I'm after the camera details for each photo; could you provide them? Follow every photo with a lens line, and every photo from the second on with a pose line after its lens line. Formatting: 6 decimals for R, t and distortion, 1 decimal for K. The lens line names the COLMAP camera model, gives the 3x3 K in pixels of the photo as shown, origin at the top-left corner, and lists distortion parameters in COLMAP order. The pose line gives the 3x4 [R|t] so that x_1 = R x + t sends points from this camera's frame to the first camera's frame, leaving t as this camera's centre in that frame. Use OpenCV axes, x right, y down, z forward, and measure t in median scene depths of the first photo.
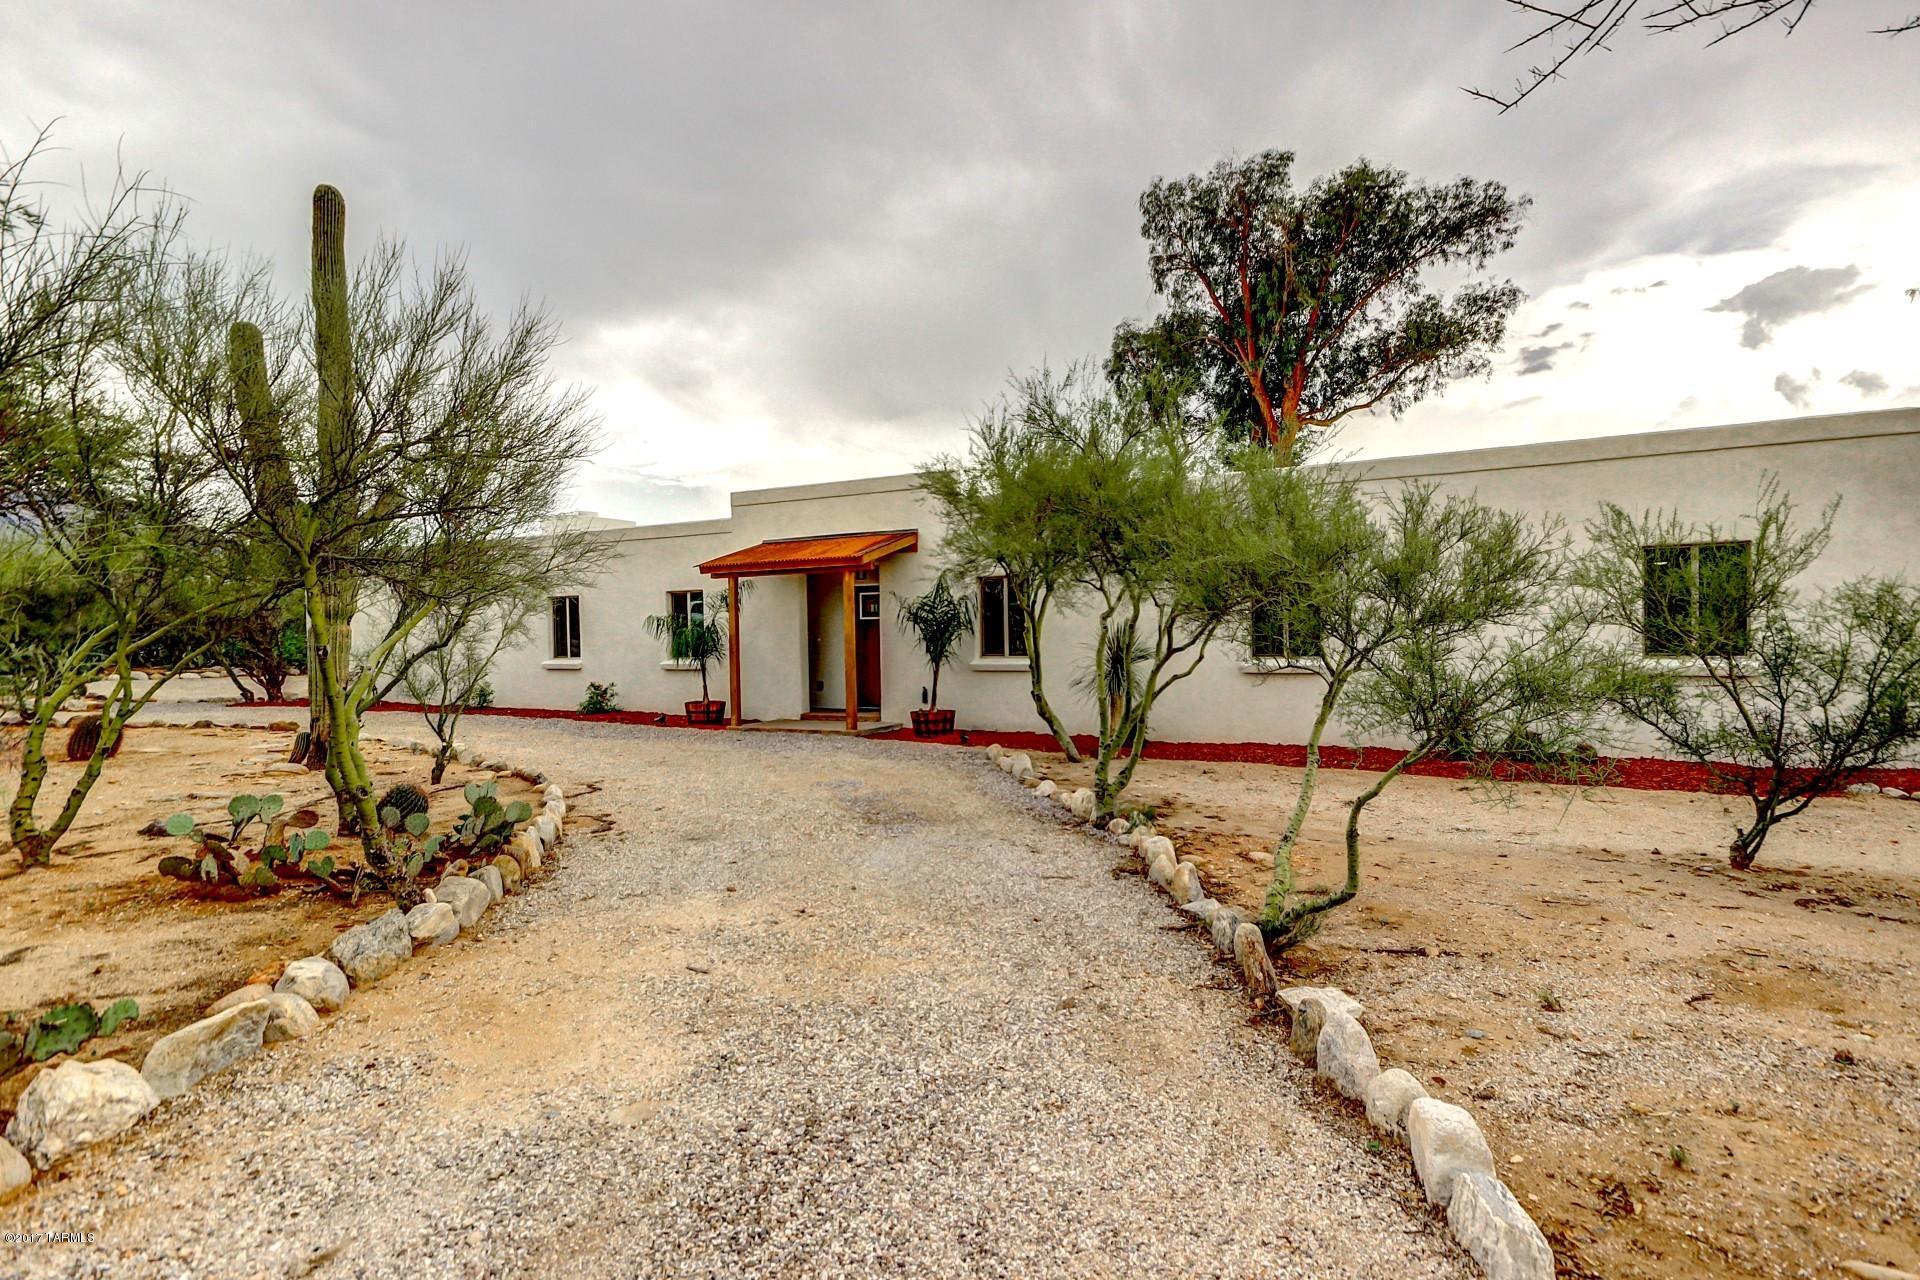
lens RADIAL K [[1115.2, 0, 960.0], [0, 1115.2, 640.0], [0, 0, 1]] dist [-0.002637, -0.000511]
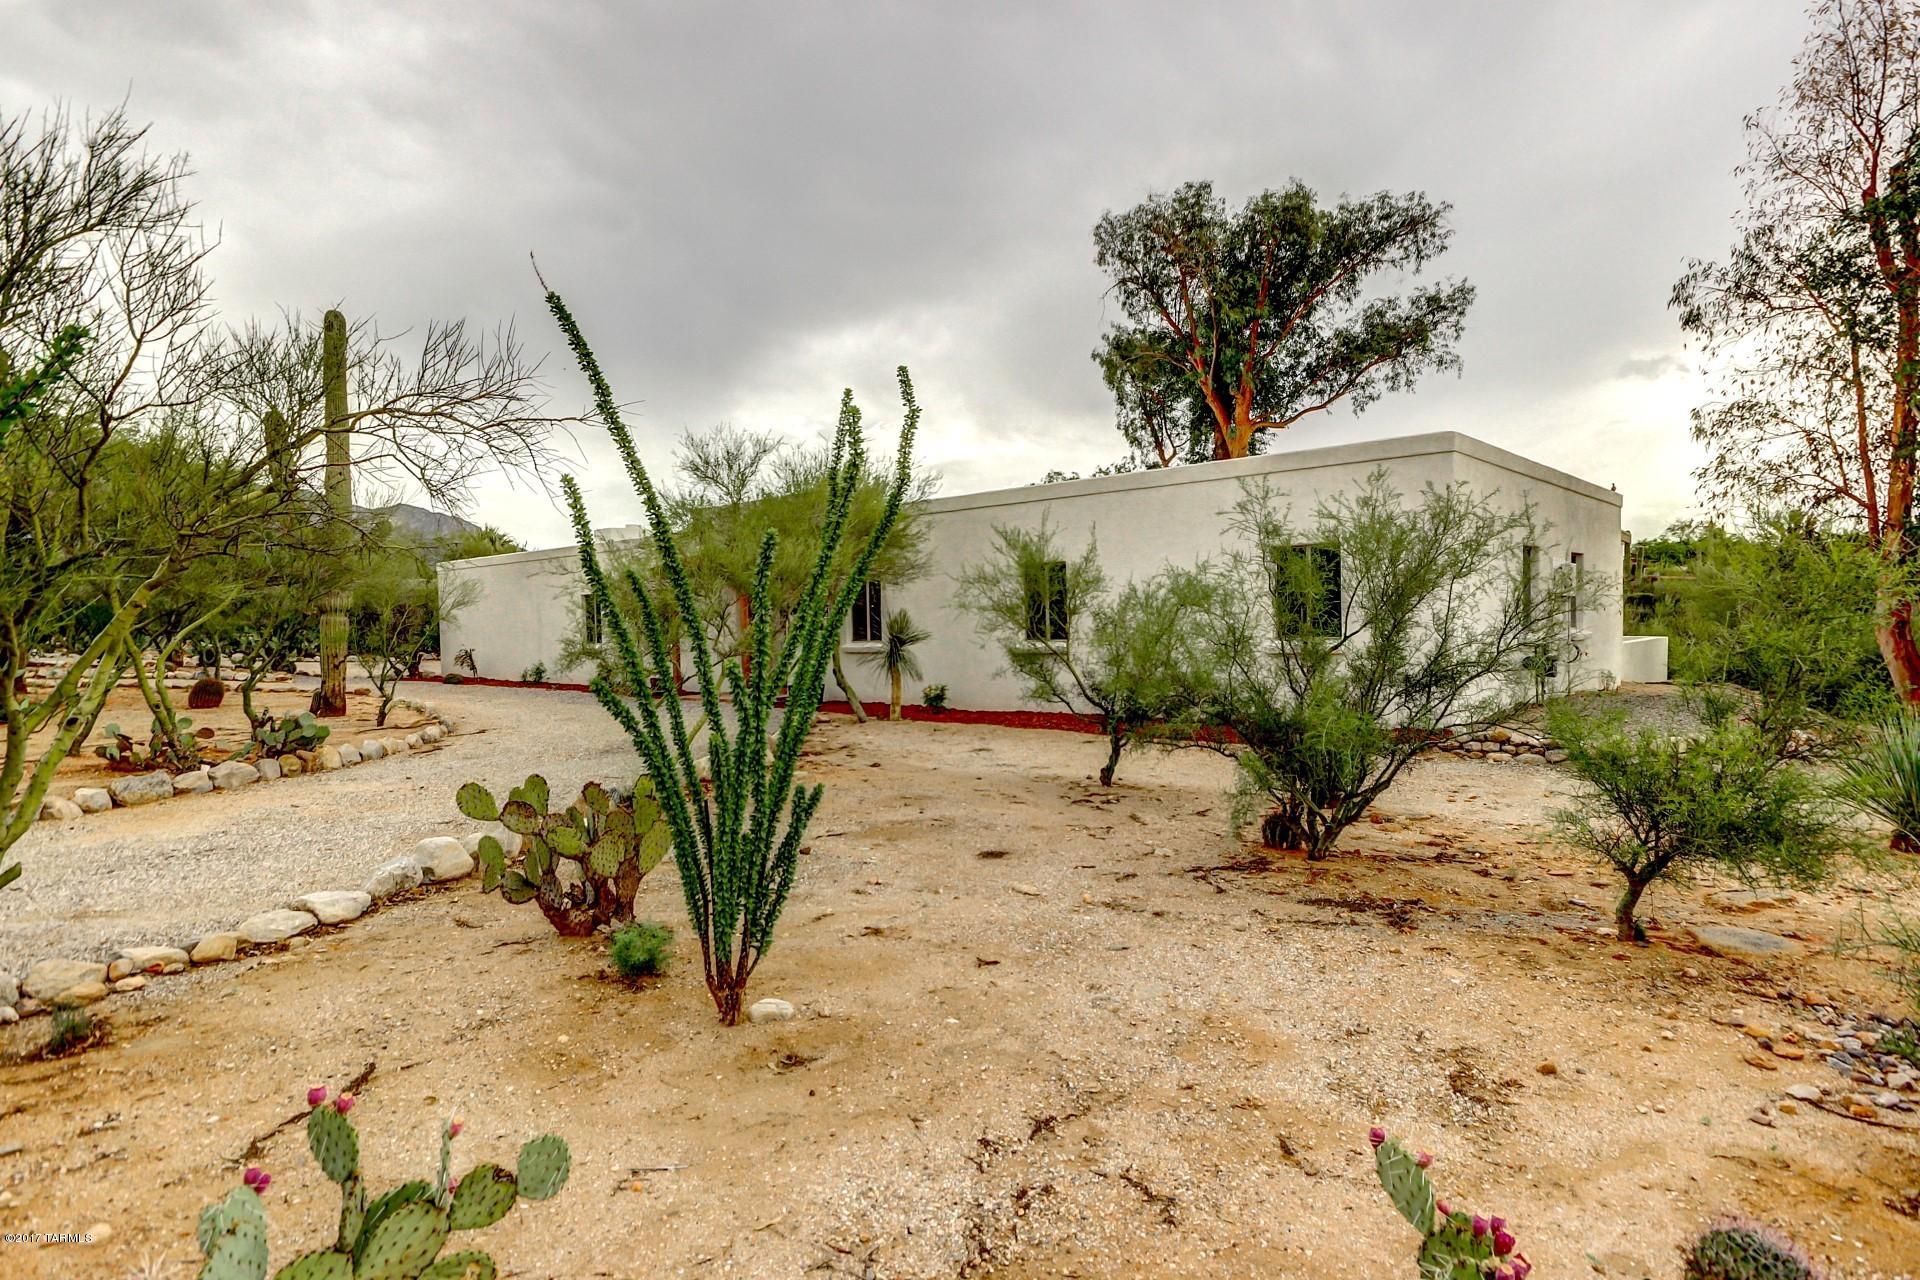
lens RADIAL K [[1115.2, 0, 960.0], [0, 1115.2, 640.0], [0, 0, 1]] dist [-0.002637, -0.000511]
pose [[0.979127, -0.001748, -0.203242, 0.259853], [0.002841, 0.999983, 0.005089, 0.005601], [0.203229, -0.005560, 0.979115, -0.115974]]
